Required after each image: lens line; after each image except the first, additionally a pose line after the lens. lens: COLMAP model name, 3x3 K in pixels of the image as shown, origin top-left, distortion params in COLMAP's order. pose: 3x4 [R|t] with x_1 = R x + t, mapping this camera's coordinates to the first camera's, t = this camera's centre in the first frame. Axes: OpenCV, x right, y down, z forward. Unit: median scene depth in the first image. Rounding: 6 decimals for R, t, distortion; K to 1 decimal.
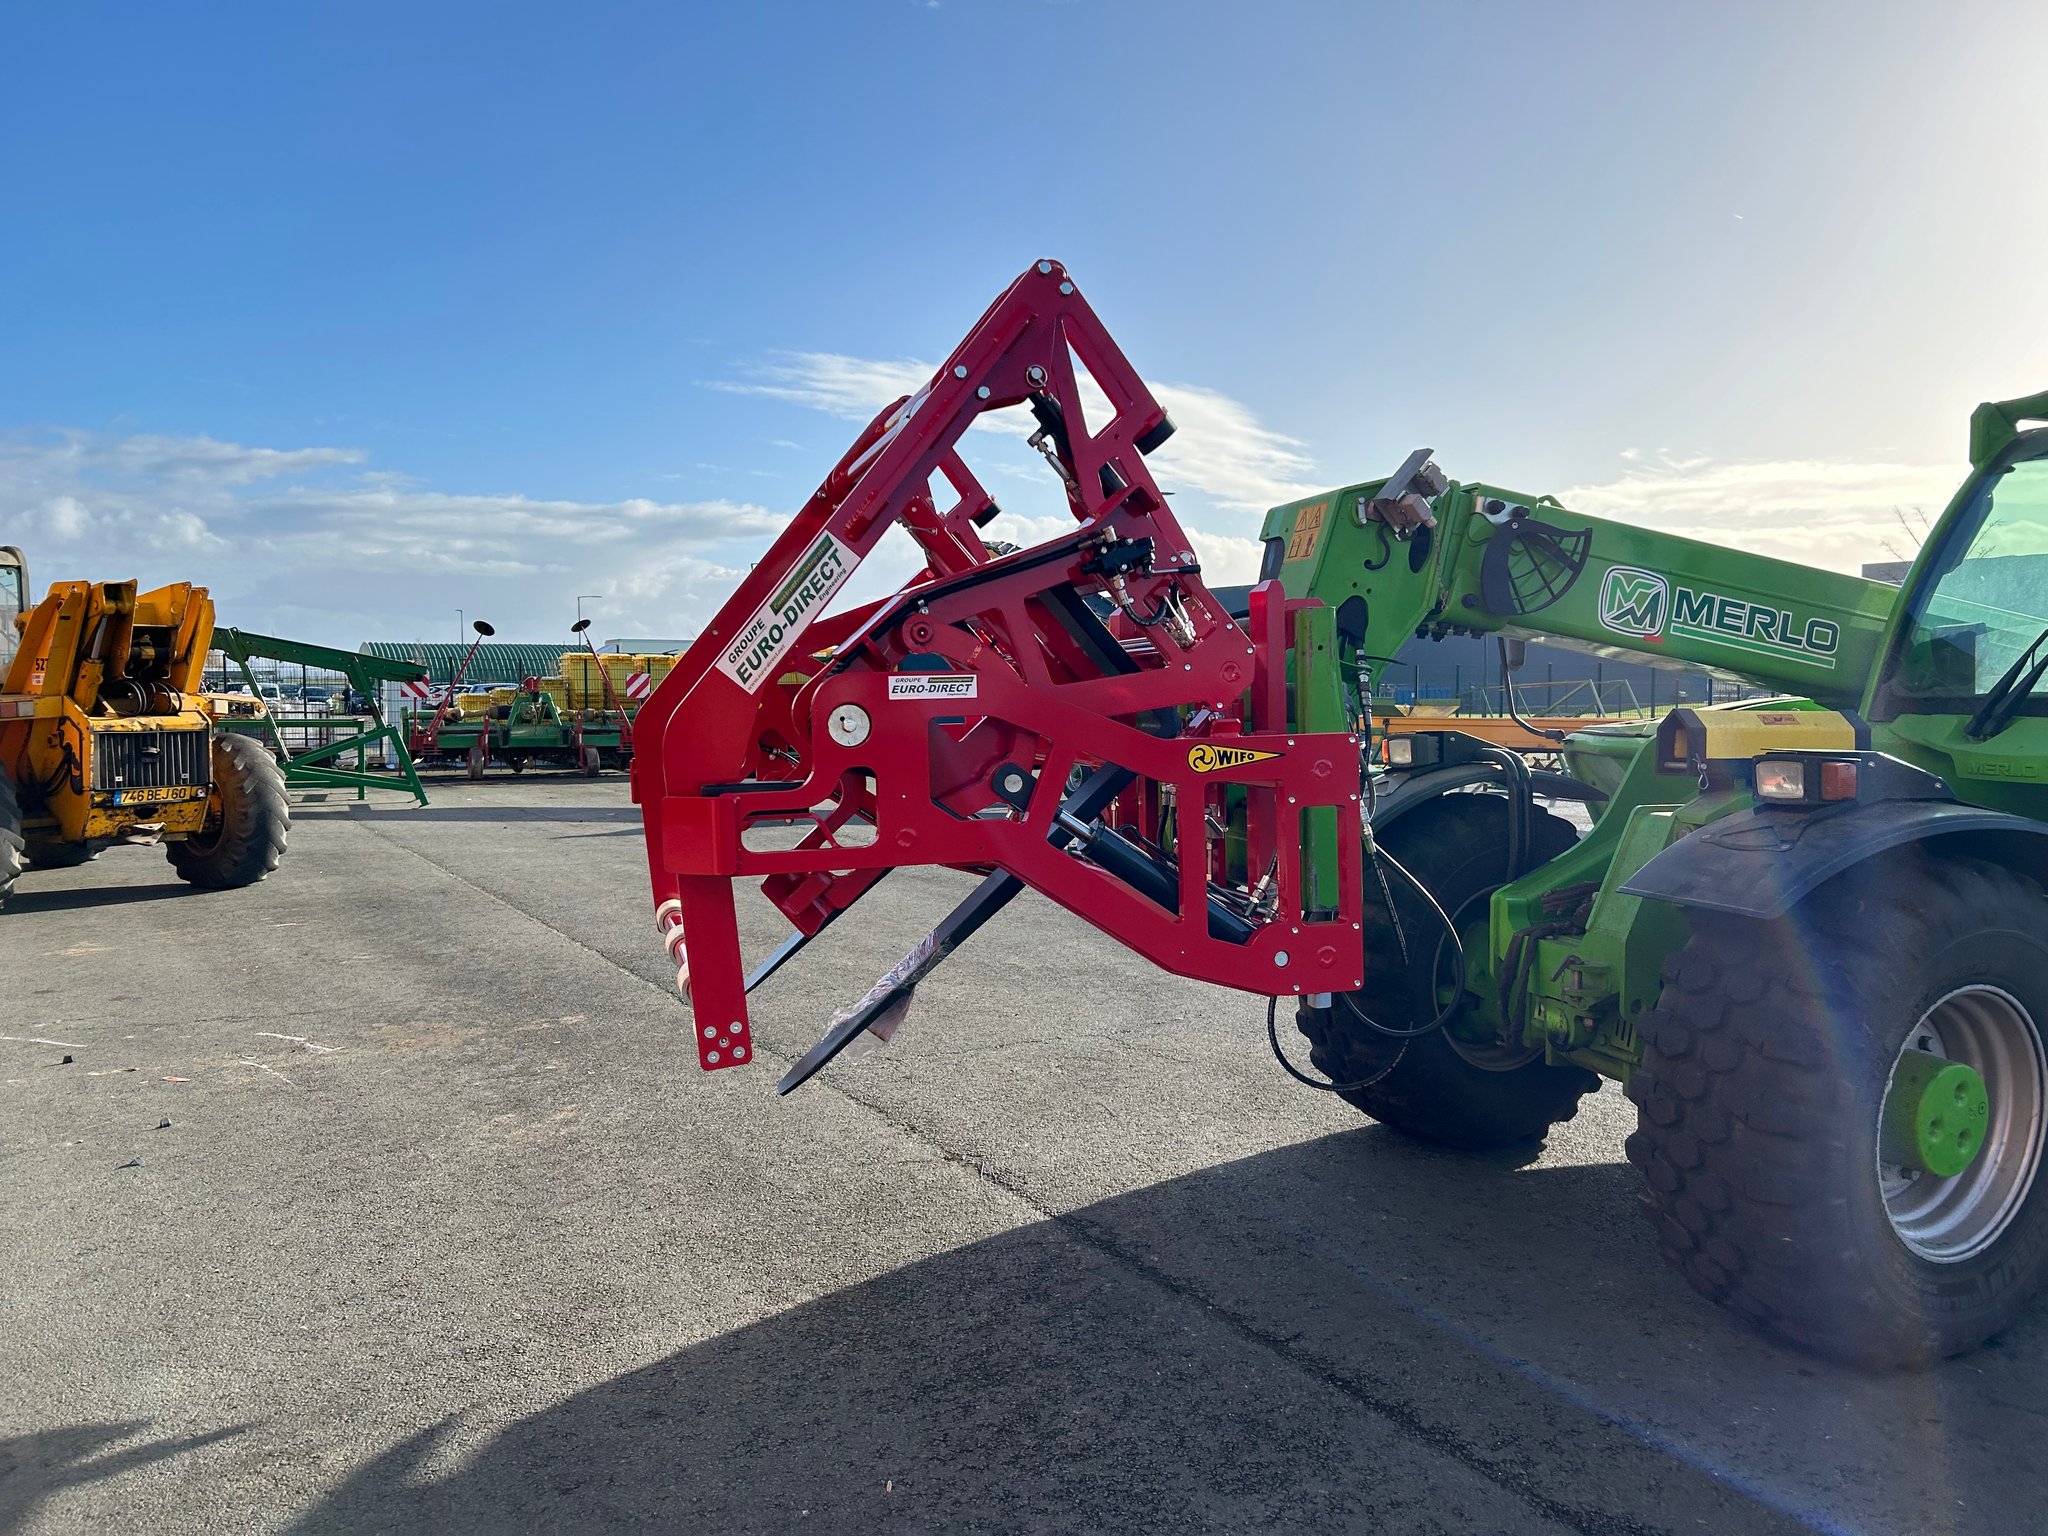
lens RADIAL K [[1522.7, 0, 1028.9], [0, 1522.7, 759.7], [0, 0, 1]] dist [0.040553, -0.039897]
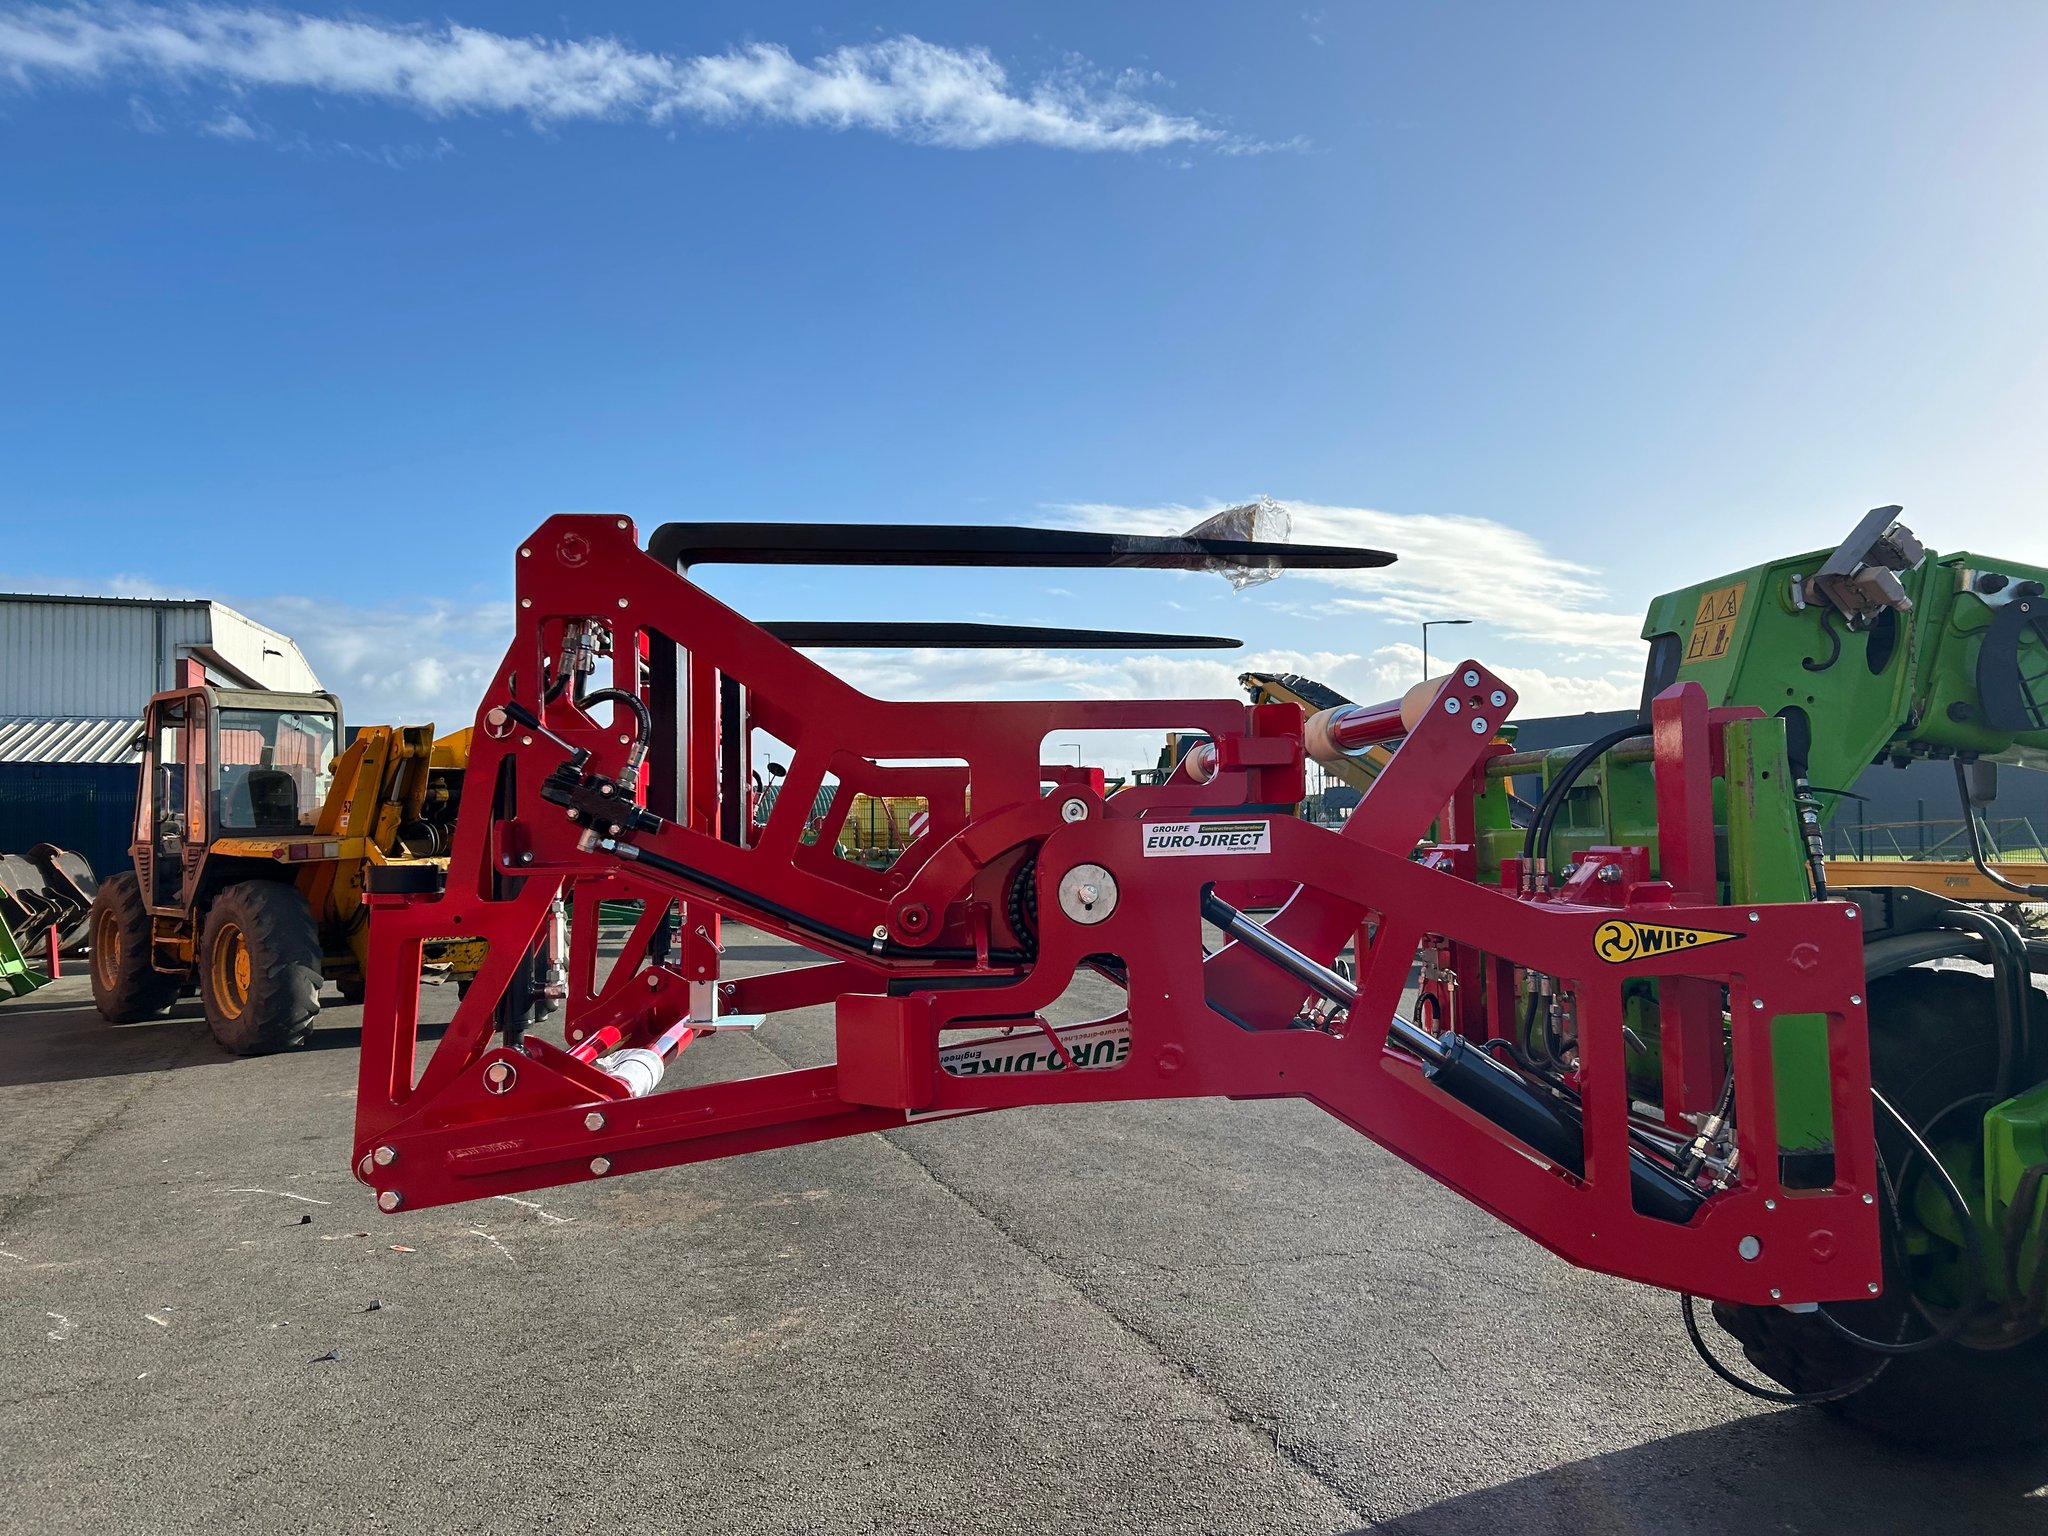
lens RADIAL K [[1529.6, 0, 1013.0], [0, 1529.6, 774.8], [0, 0, 1]] dist [0.037033, -0.024865]
pose [[0.981121, -0.007564, -0.193245, -0.008480], [-0.008052, 0.996771, -0.079895, -0.009758], [0.193225, 0.079943, 0.977892, 0.162431]]
